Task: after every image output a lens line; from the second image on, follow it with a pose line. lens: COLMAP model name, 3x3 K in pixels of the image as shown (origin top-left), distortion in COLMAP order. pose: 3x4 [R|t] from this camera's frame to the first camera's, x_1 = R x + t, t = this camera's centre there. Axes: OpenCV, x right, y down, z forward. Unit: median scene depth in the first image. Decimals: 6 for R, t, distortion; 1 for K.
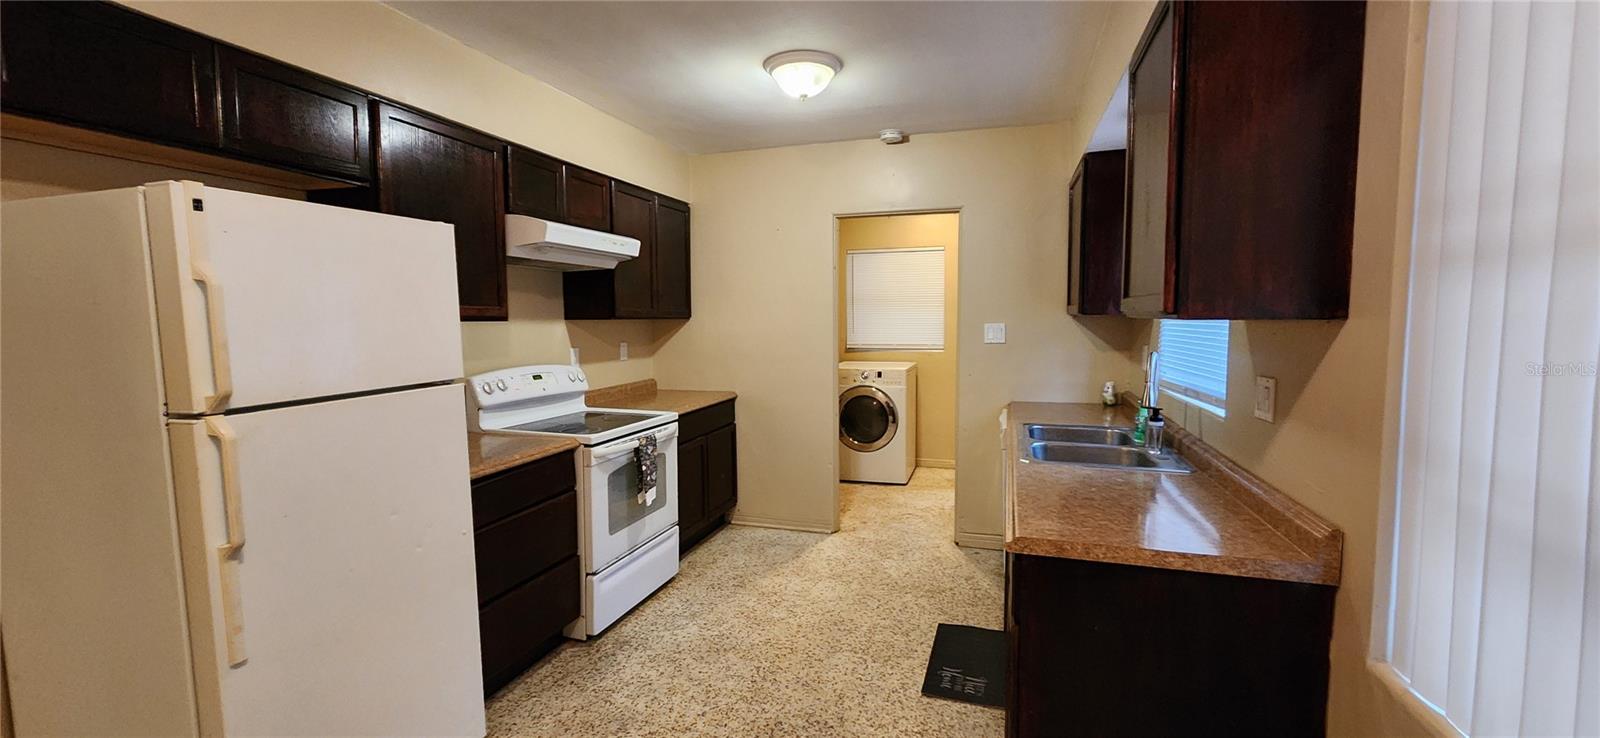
lens RADIAL K [[646.3, 0, 805.4], [0, 646.3, 369.9], [0, 0, 1]] dist [-0.000047, -0.000423]
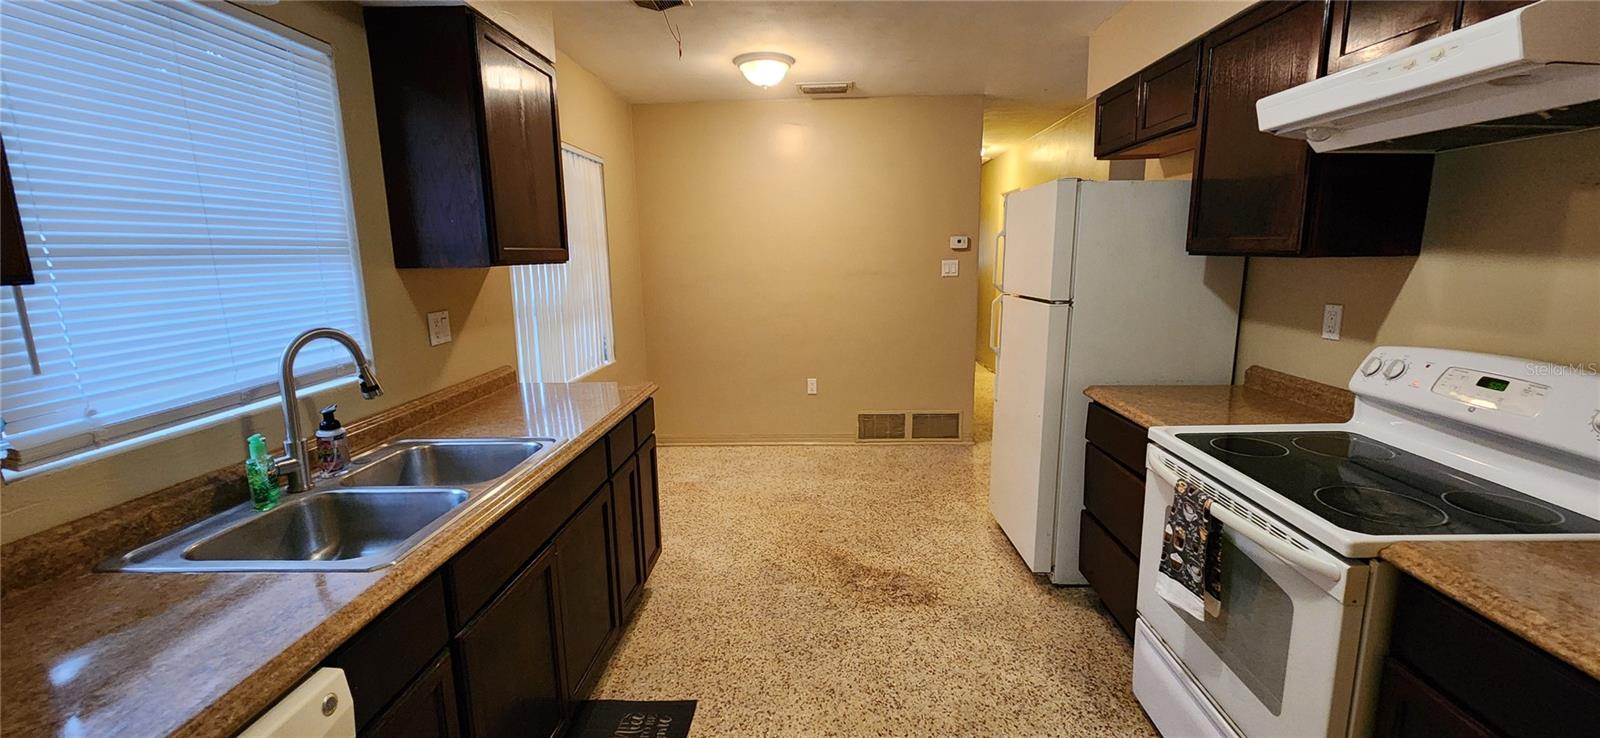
lens RADIAL K [[646.3, 0, 805.4], [0, 646.3, 369.9], [0, 0, 1]] dist [-0.000047, -0.000423]
pose [[-0.964423, 0.067686, -0.255552, 0.118380], [-0.001047, 0.965683, 0.259723, -0.080154], [0.264362, 0.250750, -0.931256, 0.890720]]
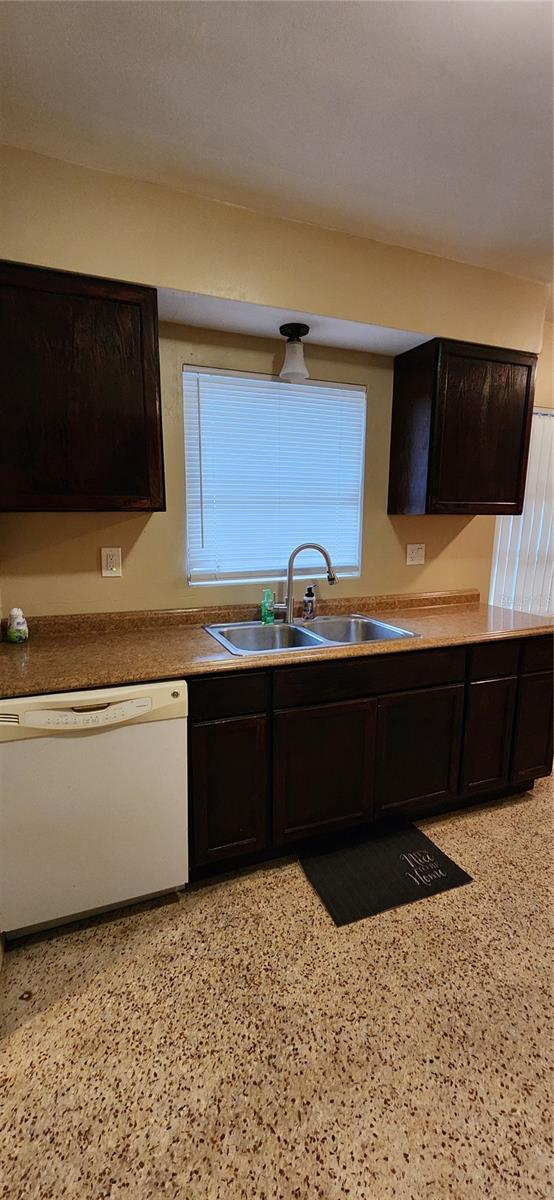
lens RADIAL K [[491.3, 0, 281.5], [0, 491.3, 608.5], [0, 0, 1]] dist [0.002945, -0.000271]
pose [[-0.634267, -0.139831, 0.760364, -0.085409], [0.064020, 0.970630, 0.231902, -0.065717], [-0.770459, 0.195767, -0.606687, 0.837405]]
